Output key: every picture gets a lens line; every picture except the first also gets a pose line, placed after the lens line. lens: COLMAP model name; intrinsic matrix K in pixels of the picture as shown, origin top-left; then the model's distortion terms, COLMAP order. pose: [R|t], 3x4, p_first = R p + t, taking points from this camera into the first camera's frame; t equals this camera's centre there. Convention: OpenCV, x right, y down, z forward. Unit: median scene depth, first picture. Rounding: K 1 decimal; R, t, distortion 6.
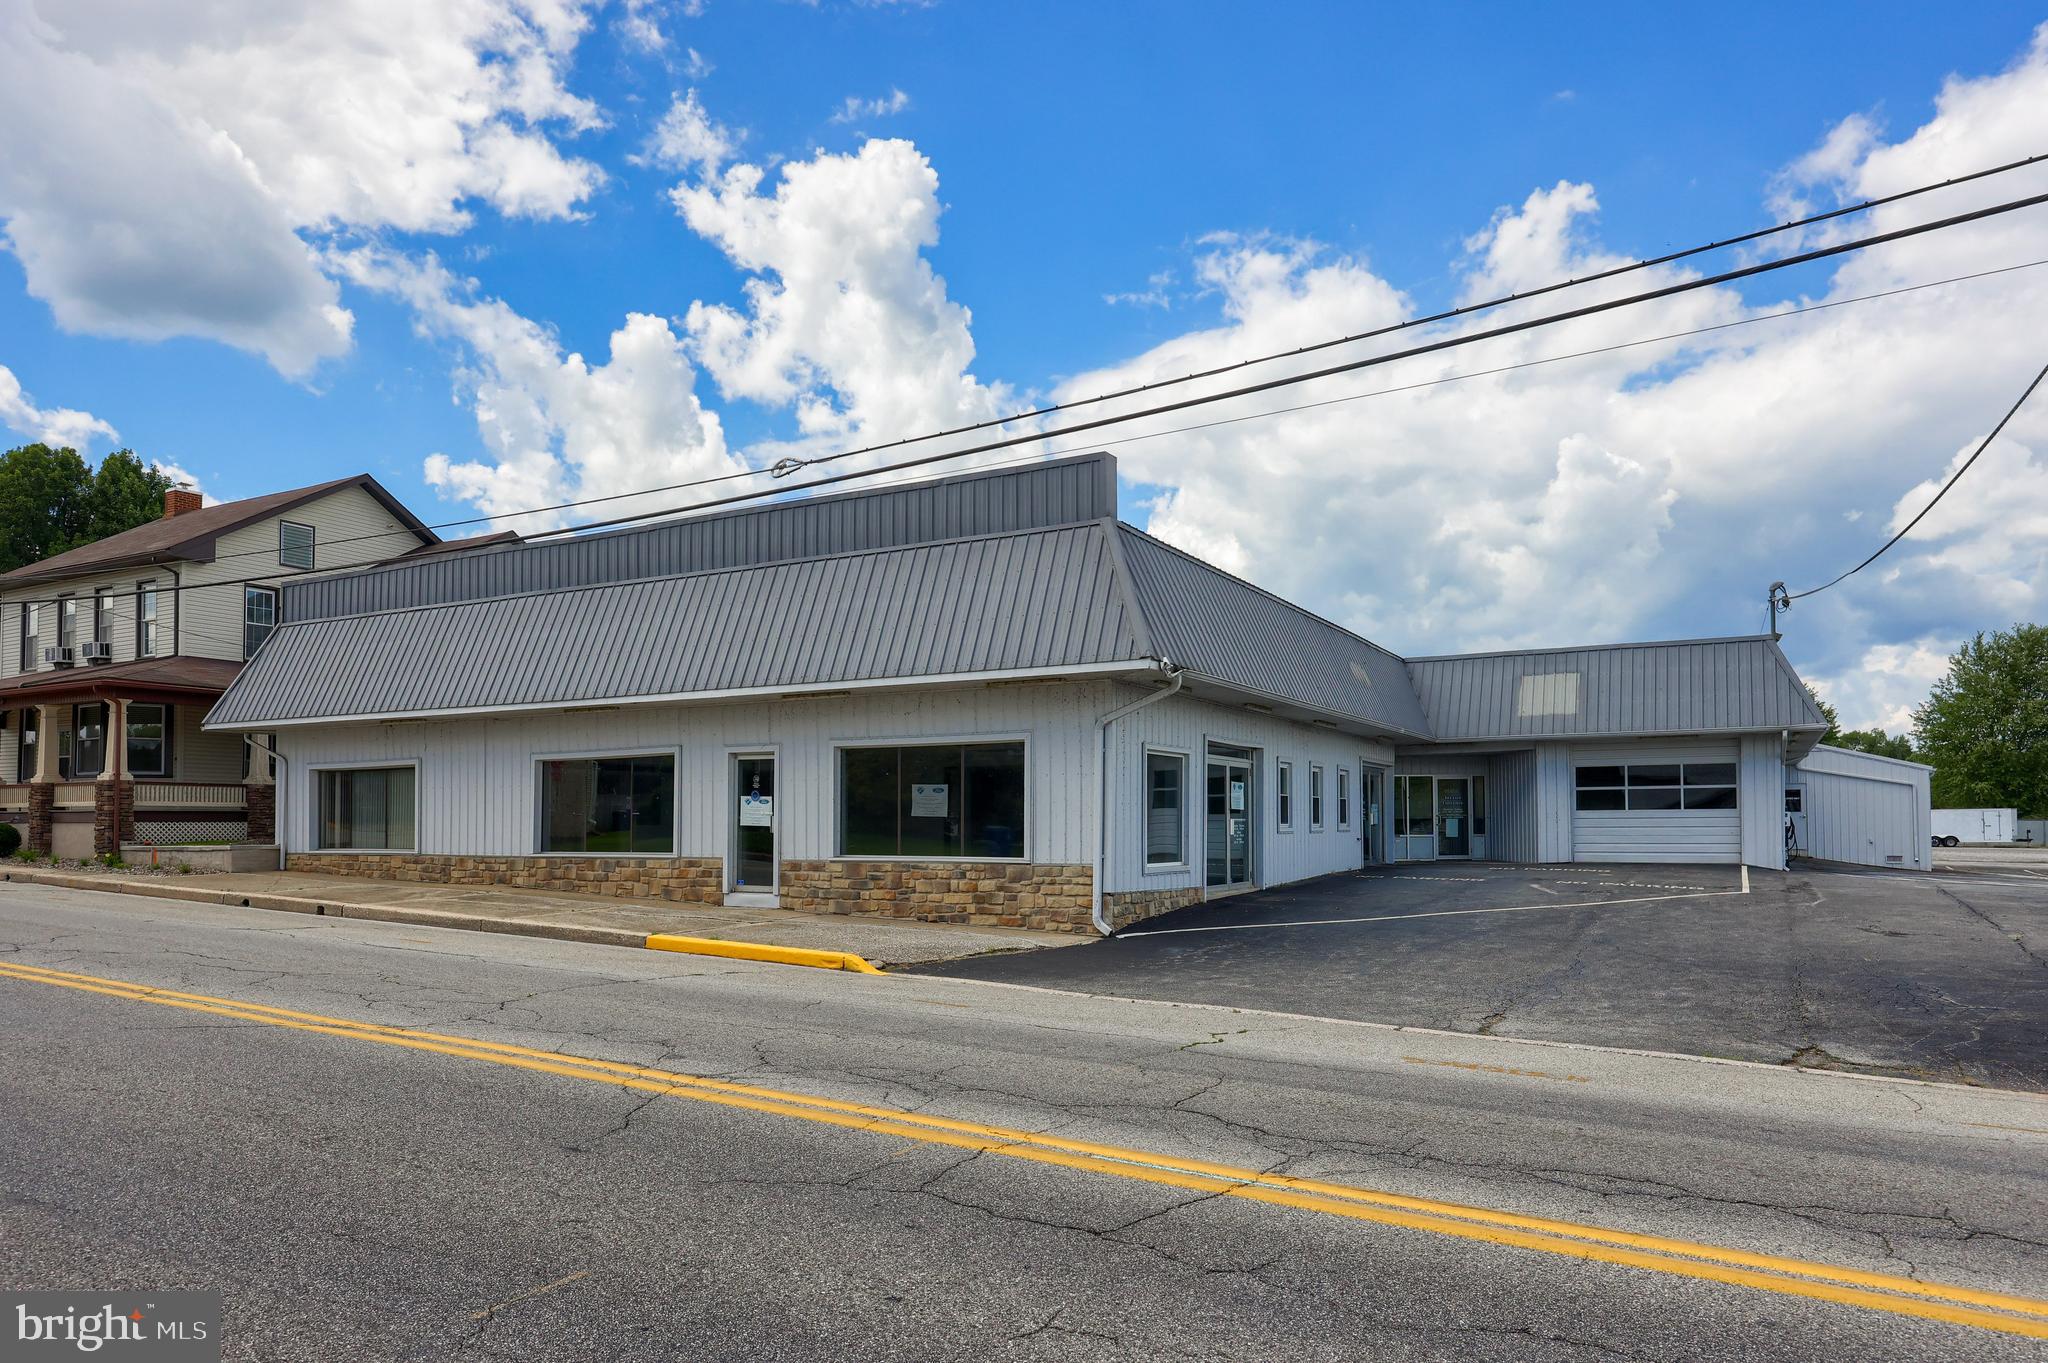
lens RADIAL K [[1287.5, 0, 1024.8], [0, 1287.5, 824.3], [0, 0, 1]] dist [-0.001667, 0.001867]
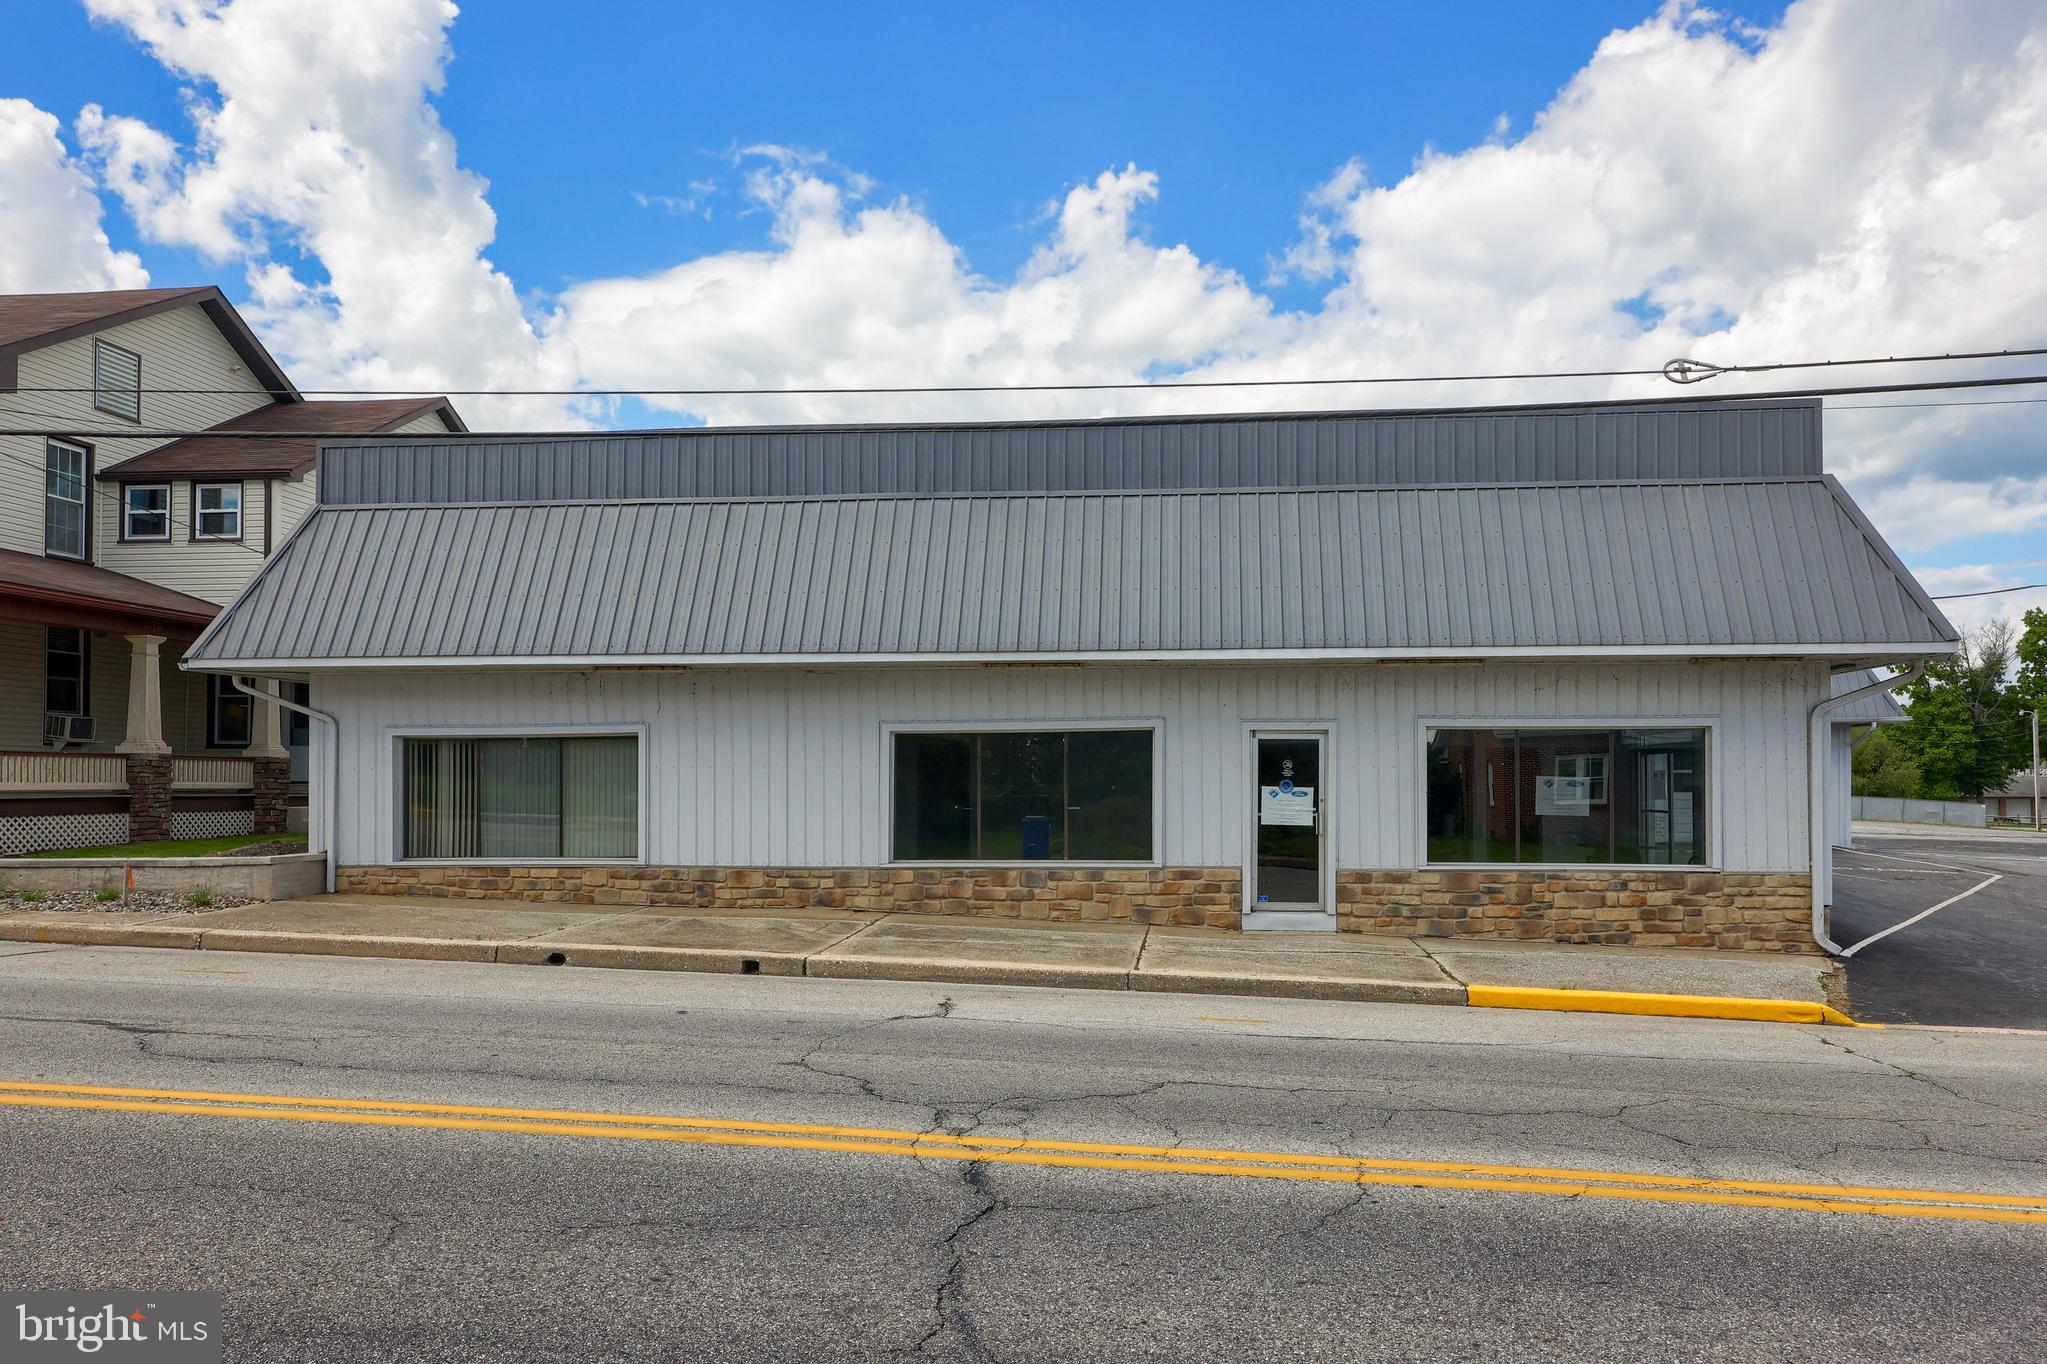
lens RADIAL K [[1308.6, 0, 1023.8], [0, 1308.6, 812.3], [0, 0, 1]] dist [0.045000, -0.049582]
pose [[0.911642, -0.008758, 0.410891, -0.624226], [-0.001937, 0.999670, 0.025605, -0.024550], [-0.410980, -0.024138, 0.911325, 0.317648]]
